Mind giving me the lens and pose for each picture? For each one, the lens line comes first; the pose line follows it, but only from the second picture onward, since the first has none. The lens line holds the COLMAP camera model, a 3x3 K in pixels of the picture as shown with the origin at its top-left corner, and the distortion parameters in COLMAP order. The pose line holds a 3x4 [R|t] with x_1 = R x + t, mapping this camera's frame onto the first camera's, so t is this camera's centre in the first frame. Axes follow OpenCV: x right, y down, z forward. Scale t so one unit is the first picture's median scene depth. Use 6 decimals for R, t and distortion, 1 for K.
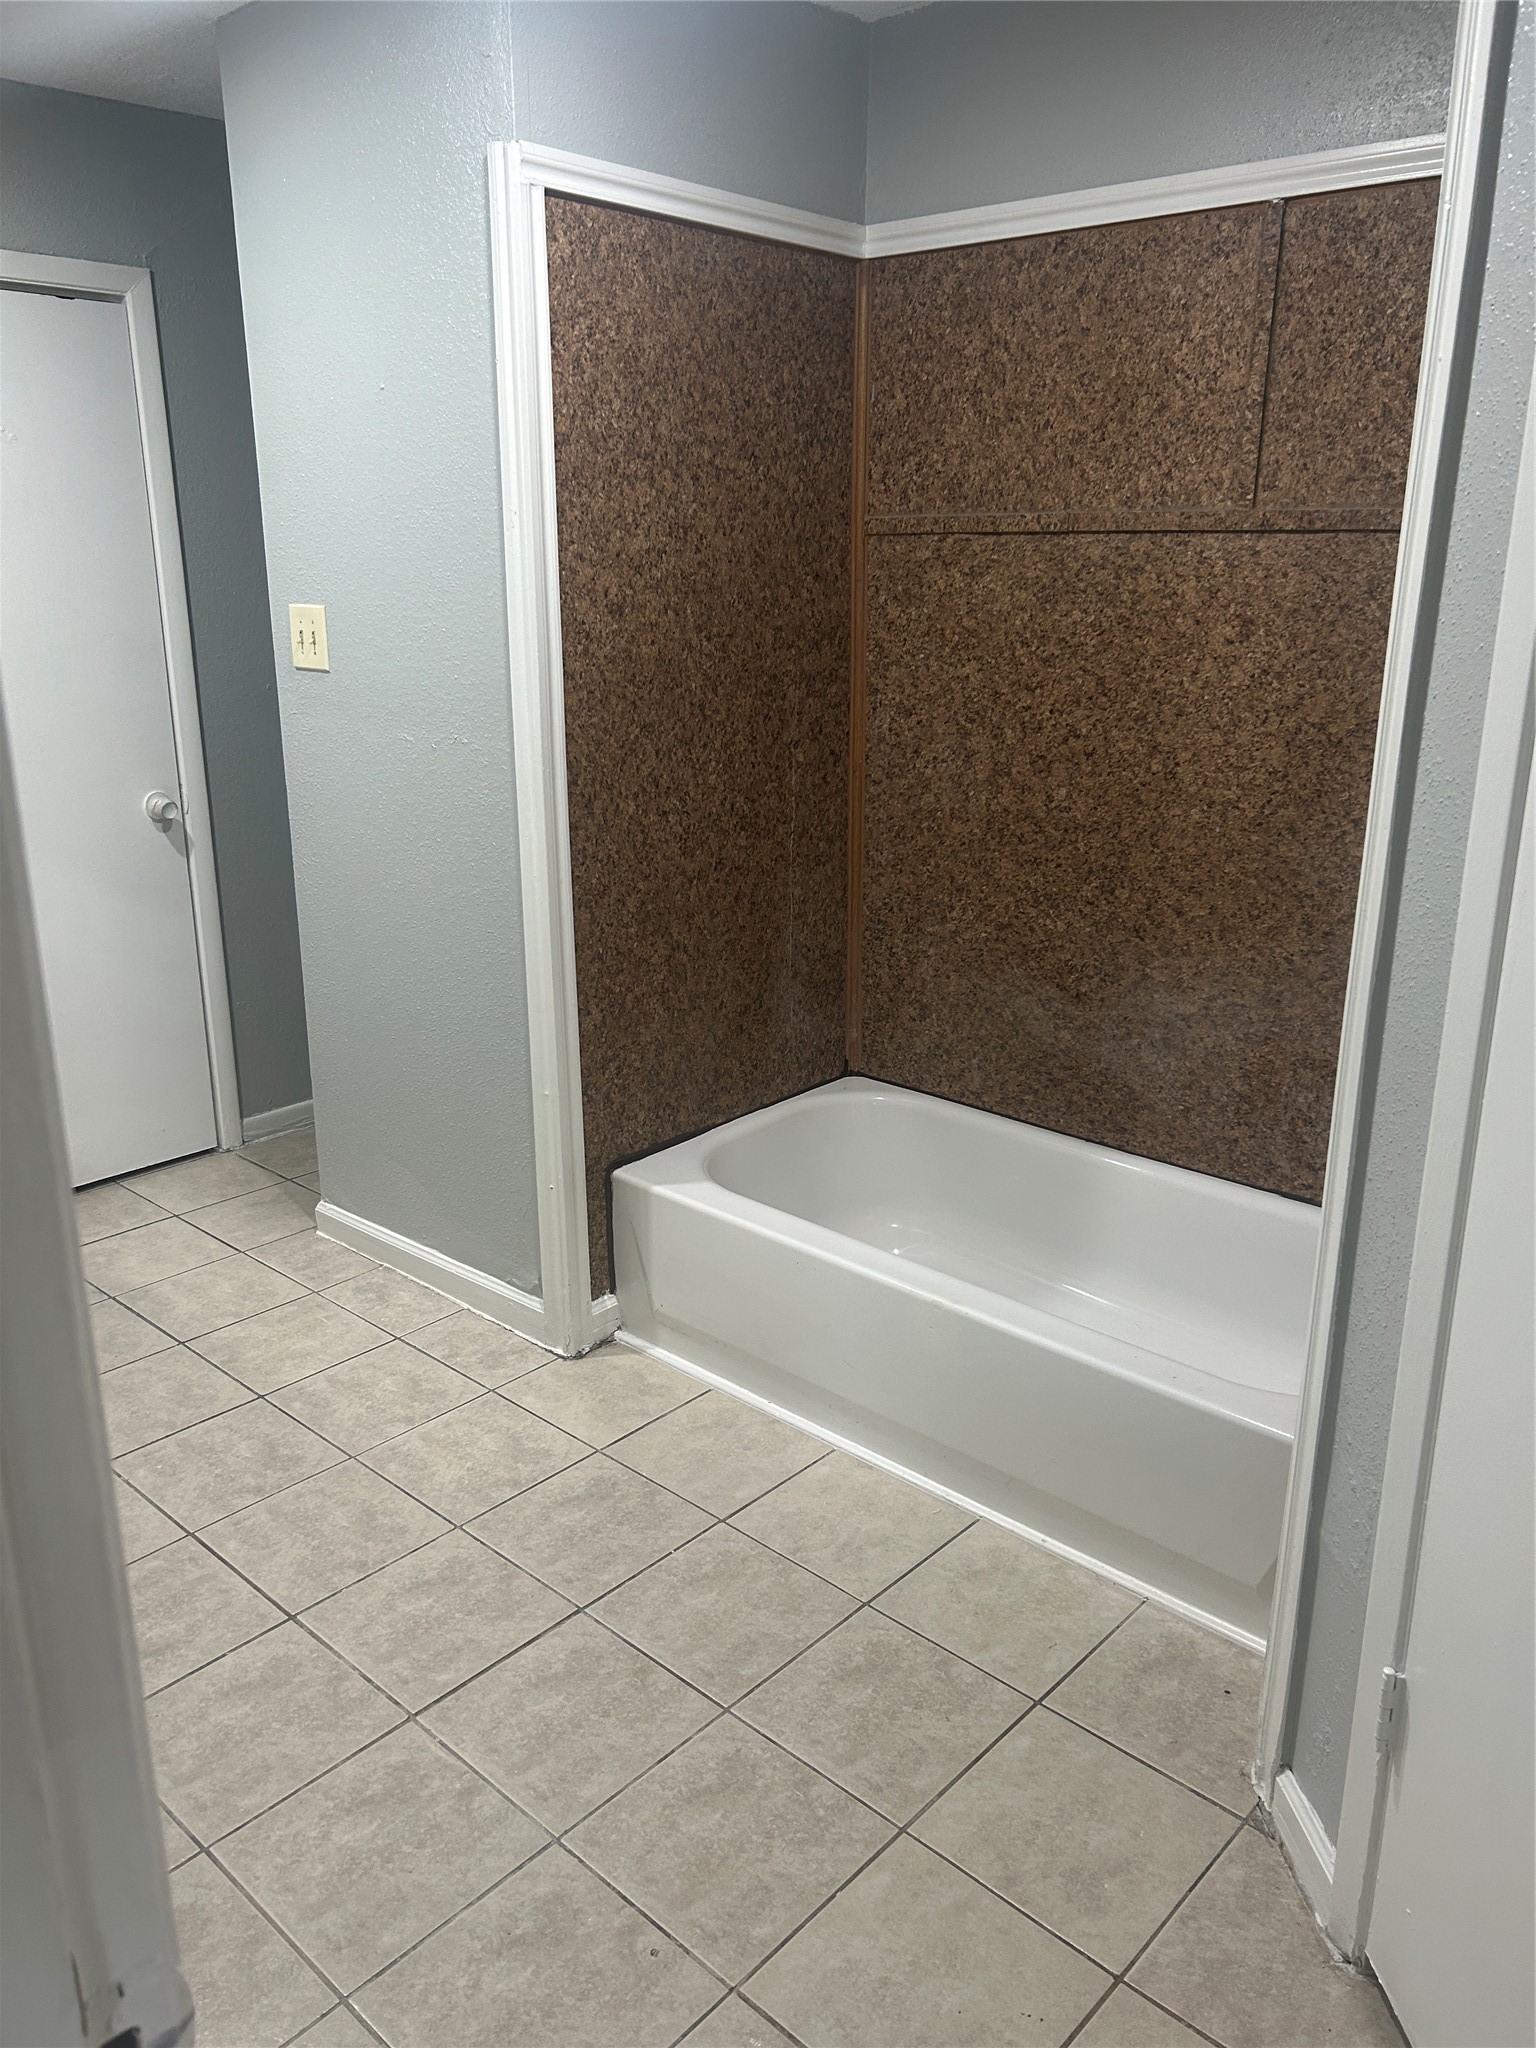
lens RADIAL K [[1554.4, 0, 768.1], [0, 1554.4, 1026.1], [0, 0, 1]] dist [0.034353, -0.032495]
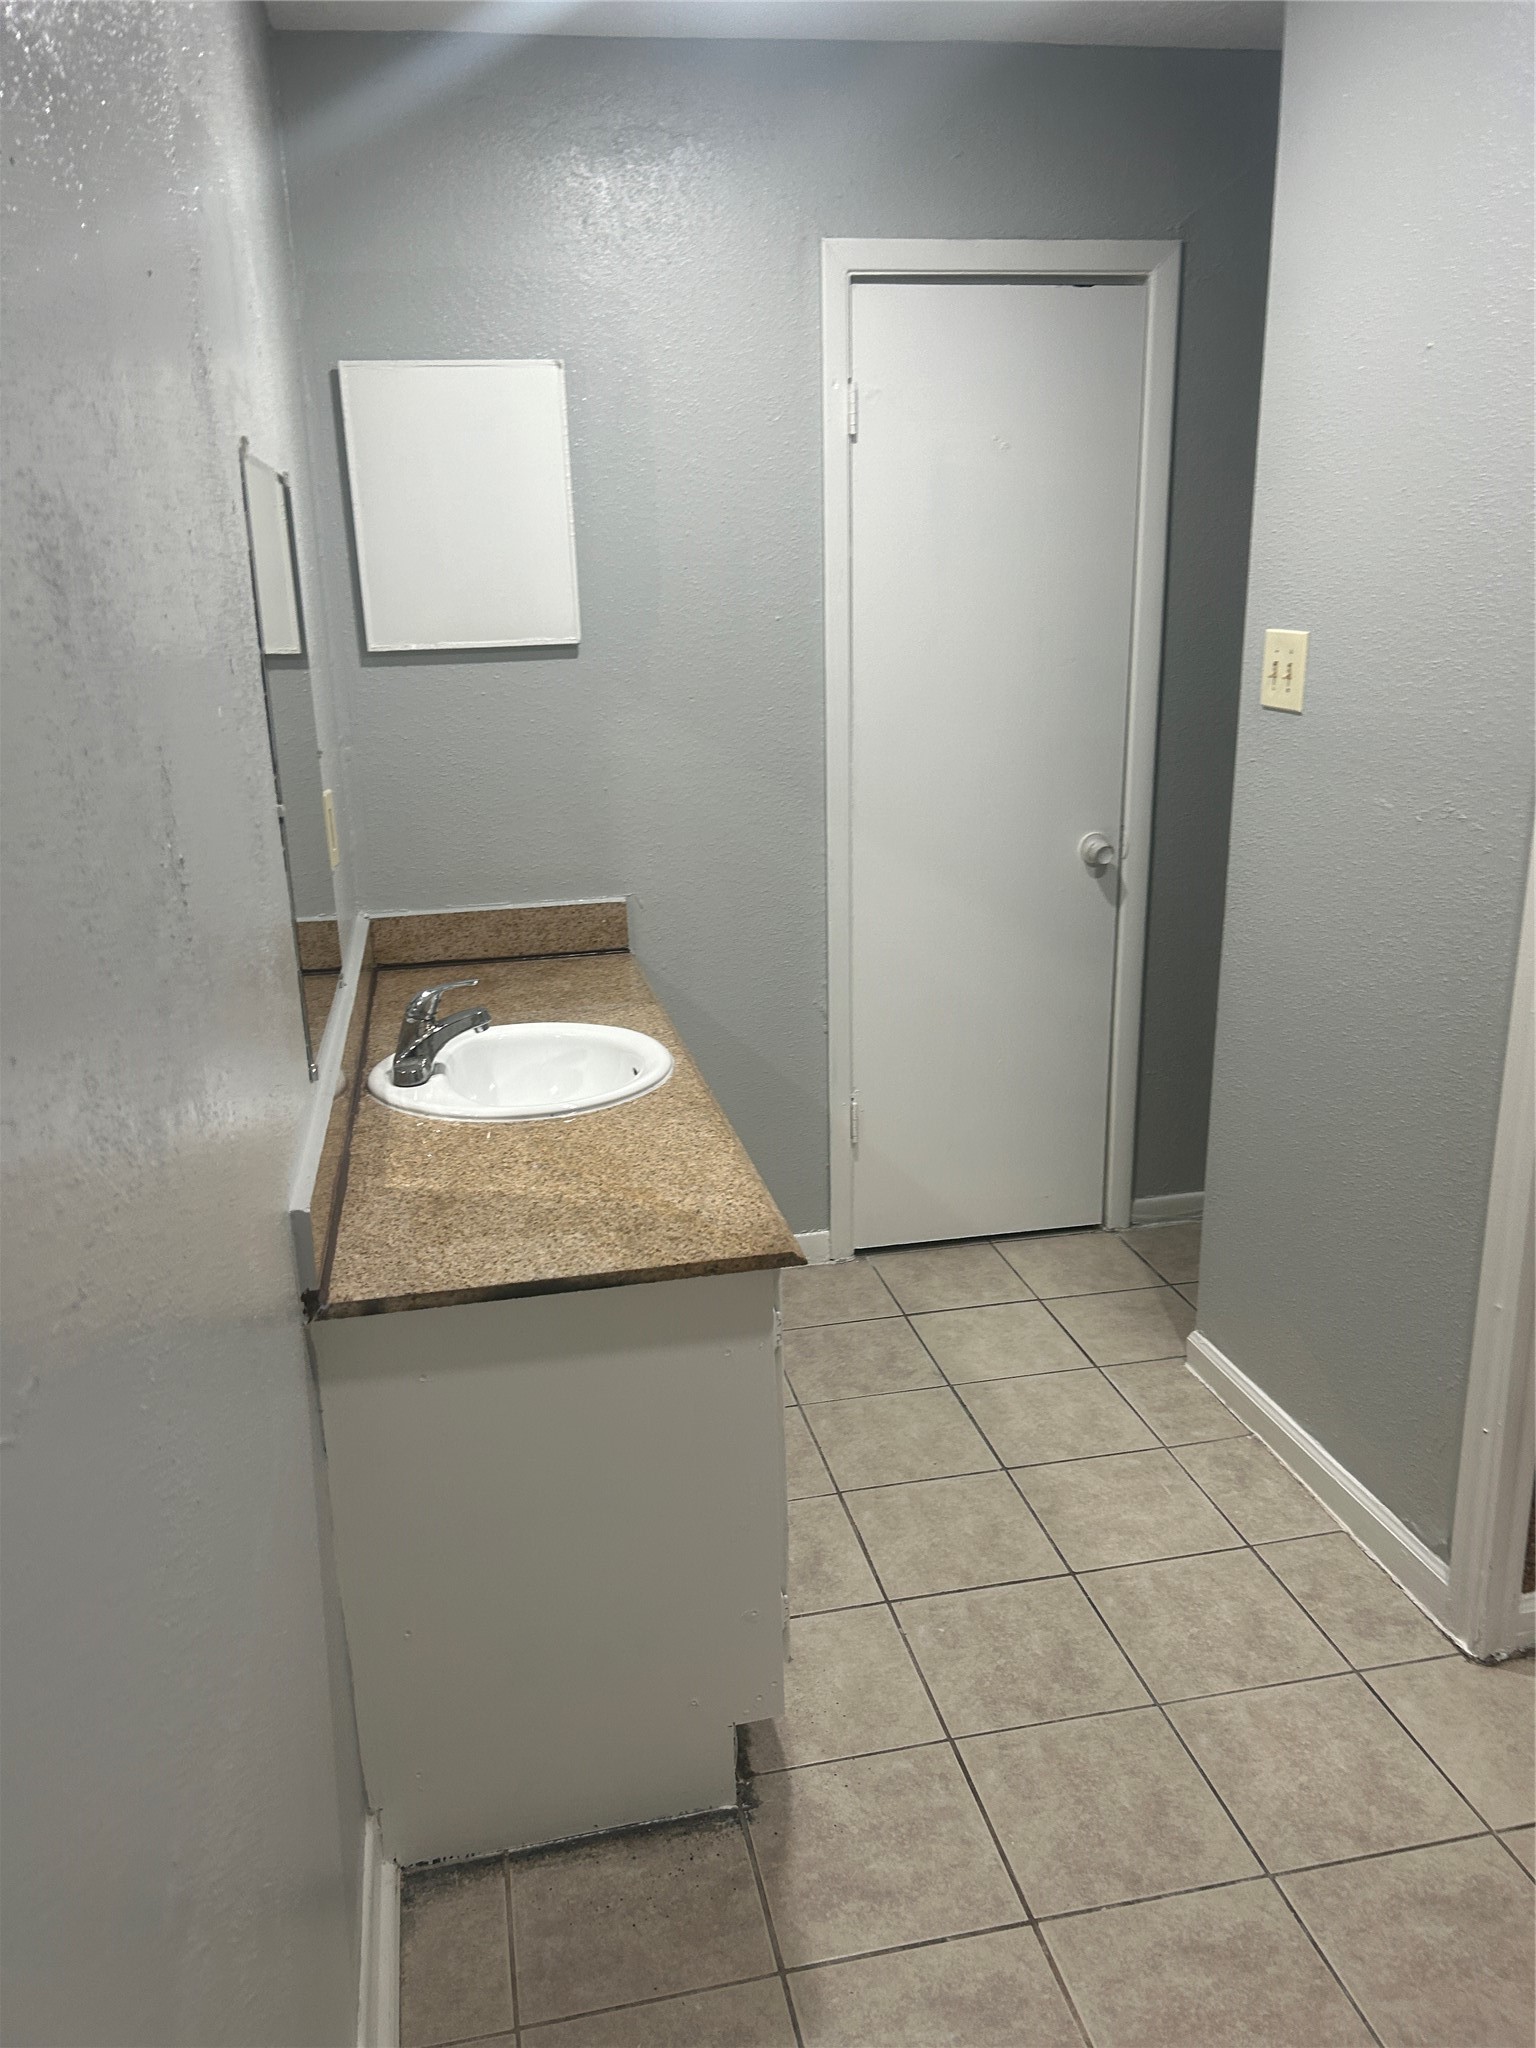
lens RADIAL K [[1554.4, 0, 763.6], [0, 1554.4, 1016.5], [0, 0, 1]] dist [0.034353, -0.032495]
pose [[0.809918, 0.150463, -0.566916, -0.026132], [-0.151432, 0.987410, 0.045722, -0.067450], [0.566658, 0.048818, 0.822506, 0.188247]]
